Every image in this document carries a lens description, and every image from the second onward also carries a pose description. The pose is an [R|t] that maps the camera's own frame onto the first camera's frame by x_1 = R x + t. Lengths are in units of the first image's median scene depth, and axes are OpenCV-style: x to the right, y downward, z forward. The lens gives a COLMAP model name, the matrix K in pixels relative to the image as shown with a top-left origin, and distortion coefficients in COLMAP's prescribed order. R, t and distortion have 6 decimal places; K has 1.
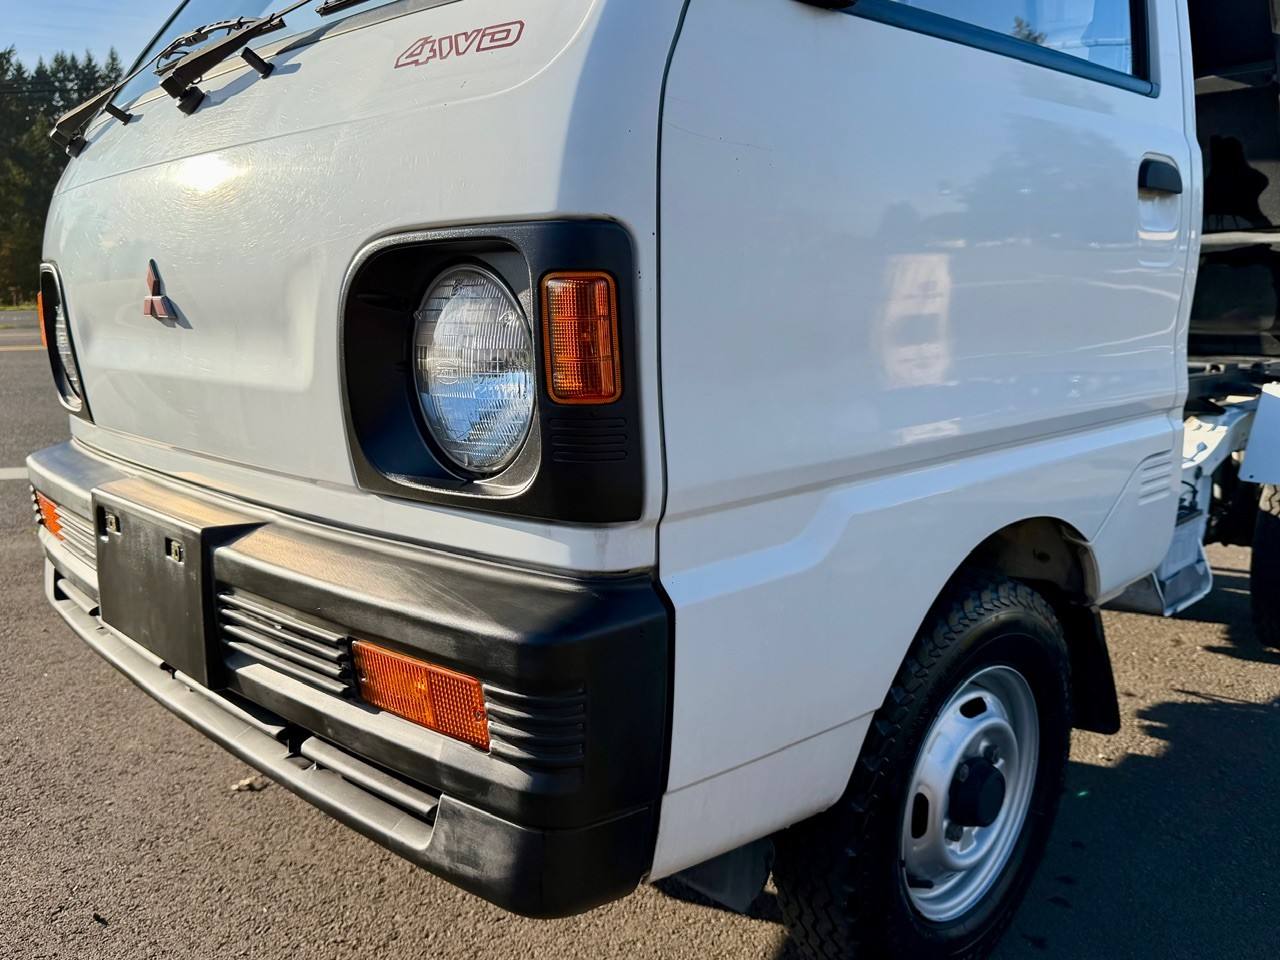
lens RADIAL K [[991.4, 0, 640.0], [0, 991.4, 480.0], [0, 0, 1]] dist [0.100177, -0.183109]
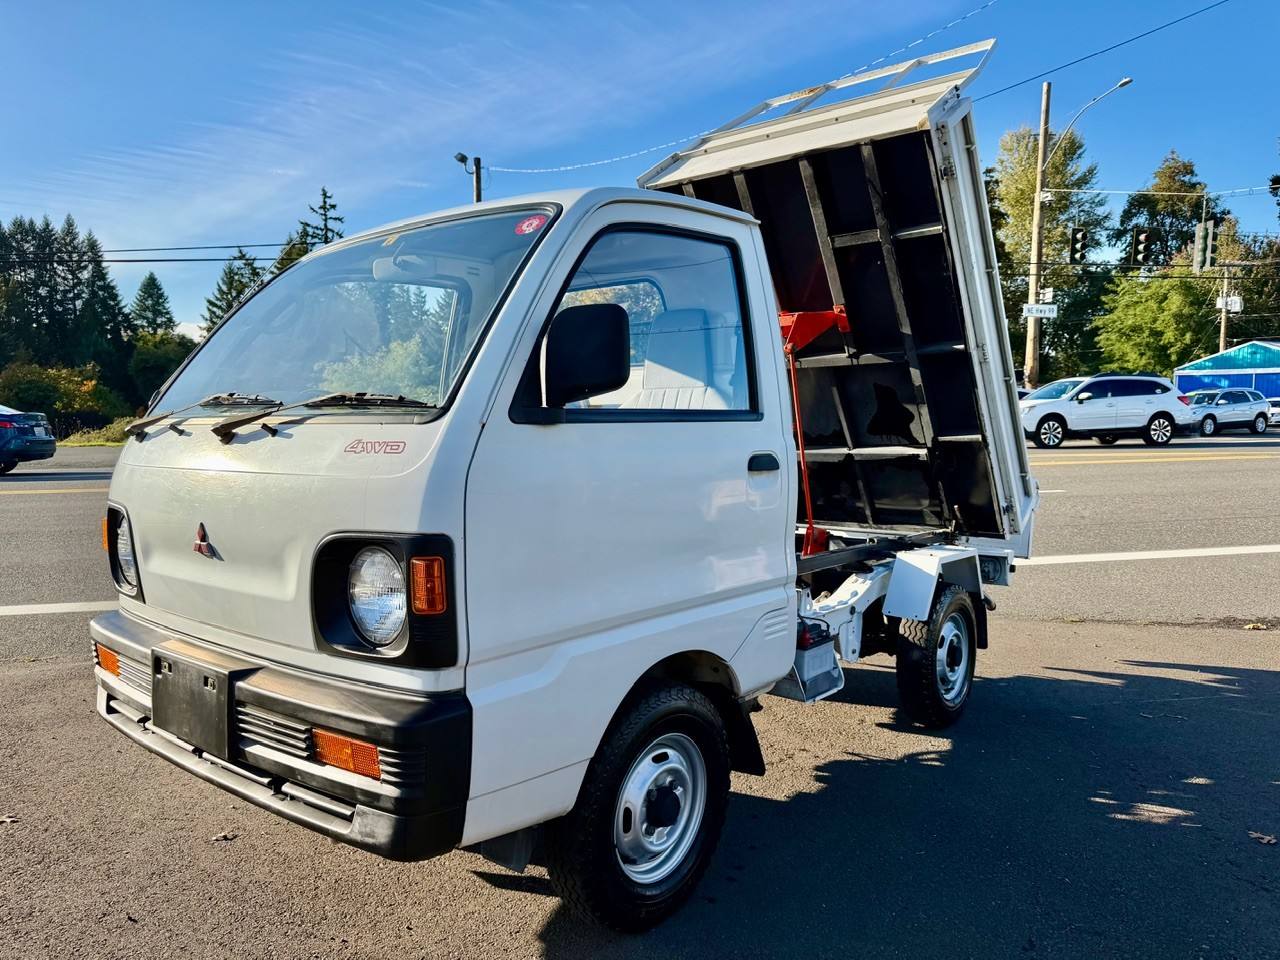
lens RADIAL K [[869.2, 0, 641.9], [0, 869.2, 483.1], [0, 0, 1]] dist [0.033621, -0.038760]
pose [[0.993481, 0.000972, 0.113998, 0.139936], [0.013071, 0.992398, -0.122375, -0.089030], [-0.113250, 0.123067, 0.985915, -0.720198]]
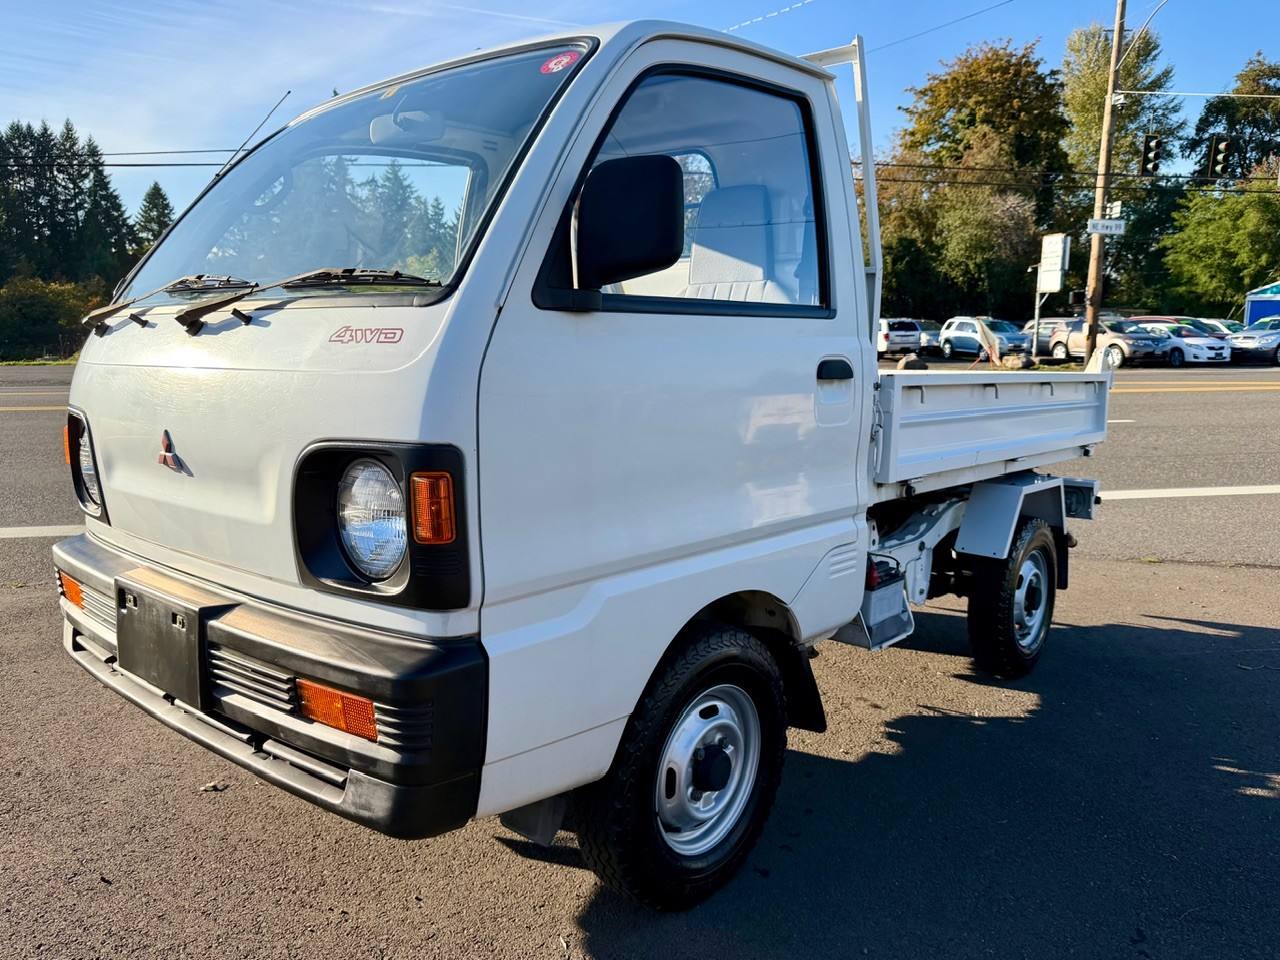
lens RADIAL K [[900.7, 0, 650.5], [0, 900.7, 486.0], [0, 0, 1]] dist [0.043908, -0.052879]
pose [[0.995603, 0.004775, 0.093551, 0.128830], [-0.000982, 0.999177, -0.040554, -0.082242], [-0.093668, 0.040283, 0.994788, -0.471126]]
